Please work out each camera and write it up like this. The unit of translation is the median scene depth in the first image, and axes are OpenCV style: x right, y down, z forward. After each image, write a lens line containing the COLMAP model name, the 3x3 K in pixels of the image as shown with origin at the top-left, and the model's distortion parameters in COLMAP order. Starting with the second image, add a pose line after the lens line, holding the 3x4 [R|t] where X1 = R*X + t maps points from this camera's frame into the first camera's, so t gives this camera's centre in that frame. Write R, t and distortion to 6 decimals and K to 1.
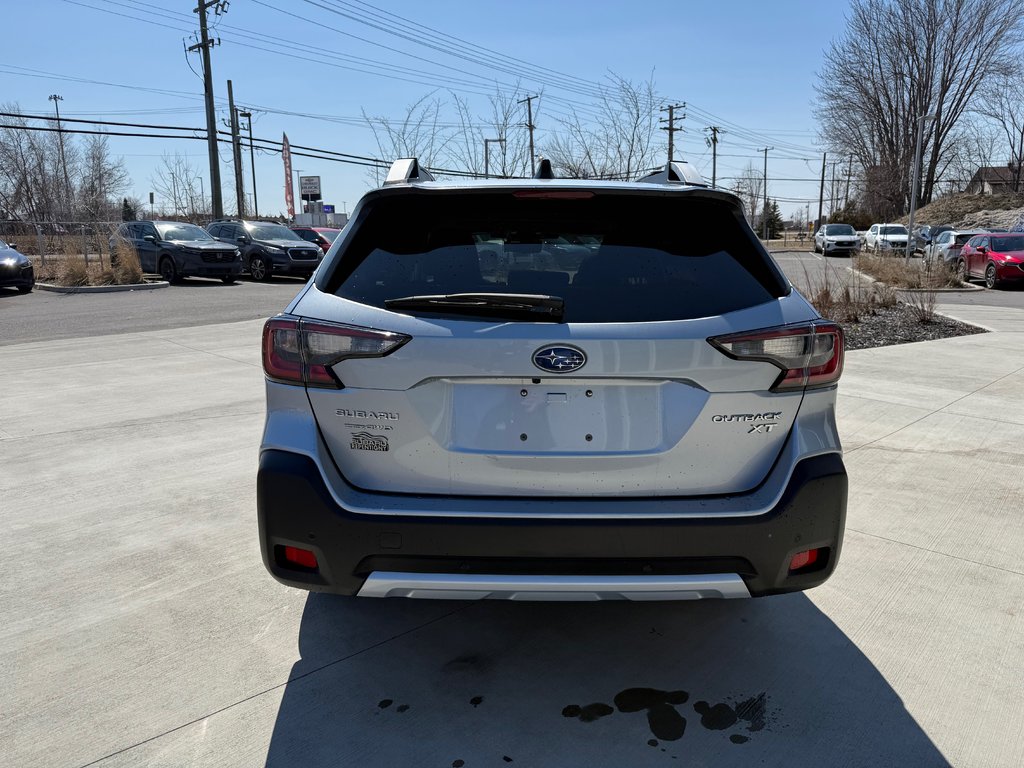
lens RADIAL K [[727.5, 0, 512.4], [0, 727.5, 381.7], [0, 0, 1]] dist [0.001581, -0.003706]
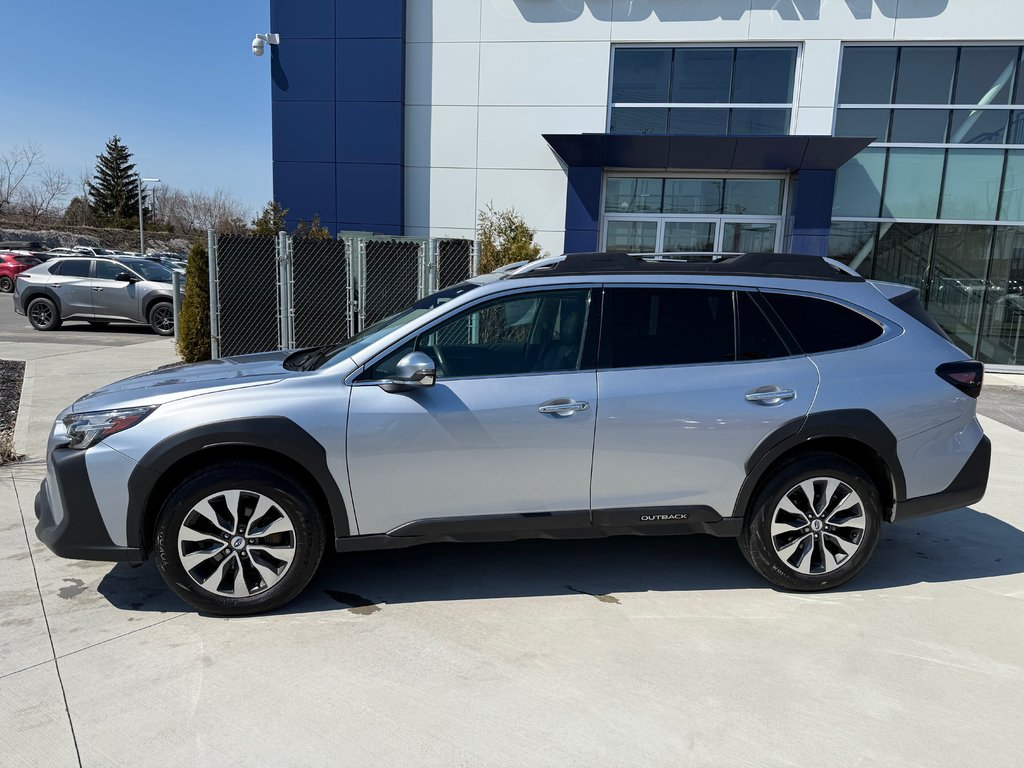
lens RADIAL K [[718.0, 0, 512.0], [0, 718.0, 384.0], [0, 0, 1]] dist [0.054986, -0.084278]
pose [[-0.119837, -0.157919, 0.980153, -0.127176], [0.155266, 0.972138, 0.175611, -0.034982], [-0.980577, 0.173229, -0.091979, 0.149069]]
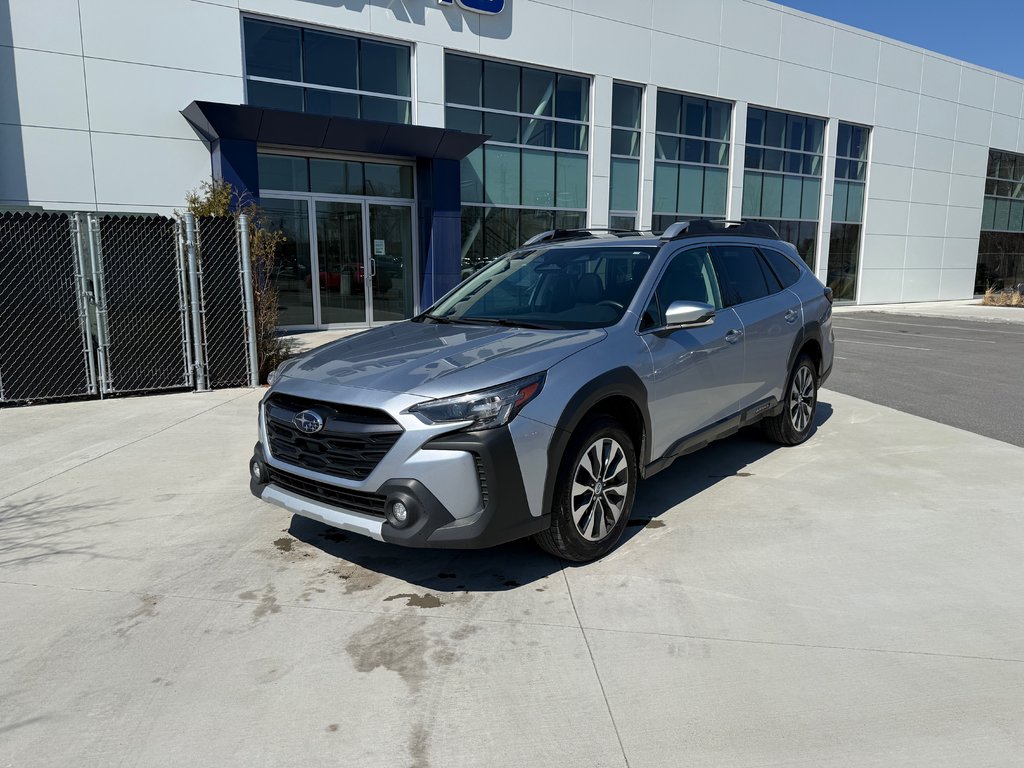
lens RADIAL K [[718.0, 0, 512.0], [0, 718.0, 384.0], [0, 0, 1]] dist [0.054986, -0.084278]
pose [[-0.753822, -0.104559, 0.648706, -0.085096], [0.127927, 0.945013, 0.300974, -0.050785], [-0.644505, 0.309868, -0.698996, 0.261397]]
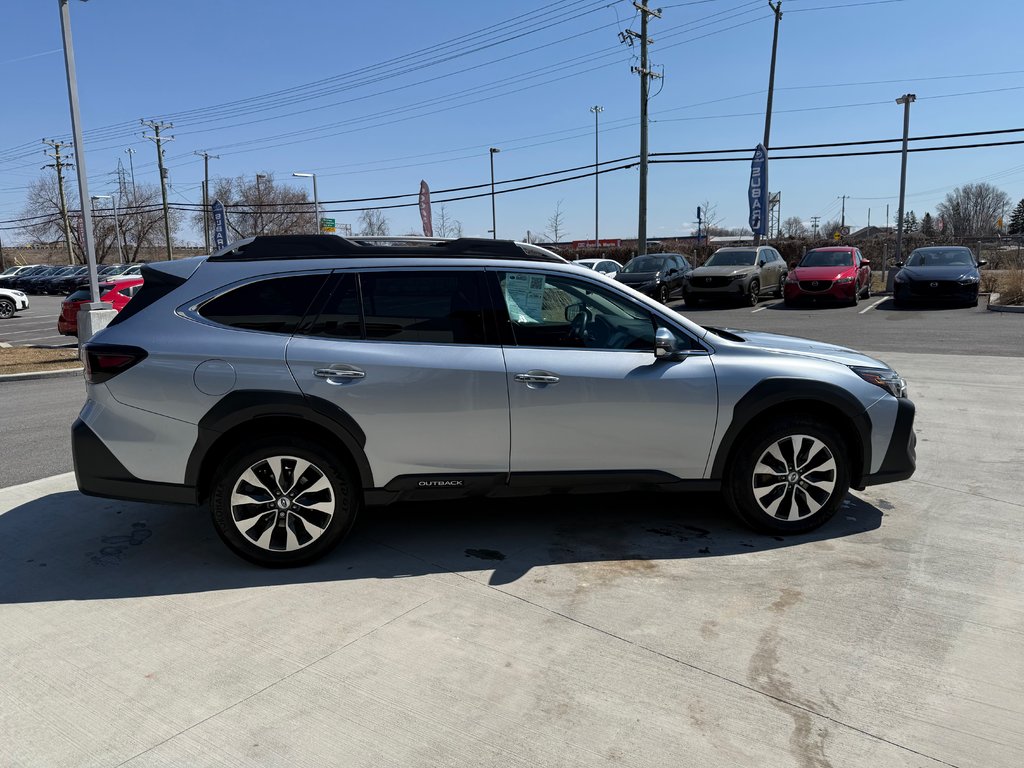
lens RADIAL K [[718.0, 0, 512.0], [0, 718.0, 384.0], [0, 0, 1]] dist [0.054986, -0.084278]
pose [[0.131160, 0.166850, -0.977220, 0.145356], [-0.171575, 0.974680, 0.143388, -0.026760], [0.976401, 0.148860, 0.156466, 0.111248]]
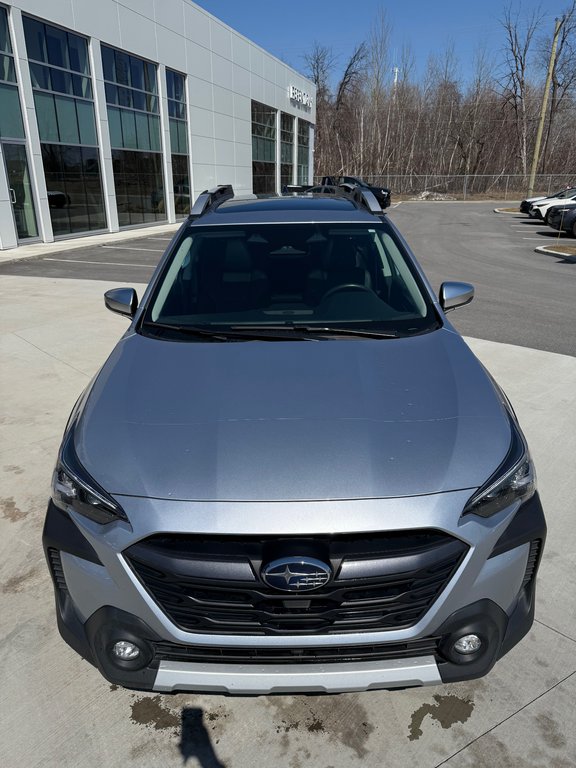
lens RADIAL K [[545.8, 0, 284.6], [0, 545.8, 387.2], [0, 0, 1]] dist [-0.001338, -0.003217]
pose [[-0.999884, 0.000141, 0.015237, 0.001438], [0.008192, 0.848121, 0.529739, -0.058676], [-0.012848, 0.529803, -0.848024, 0.243089]]
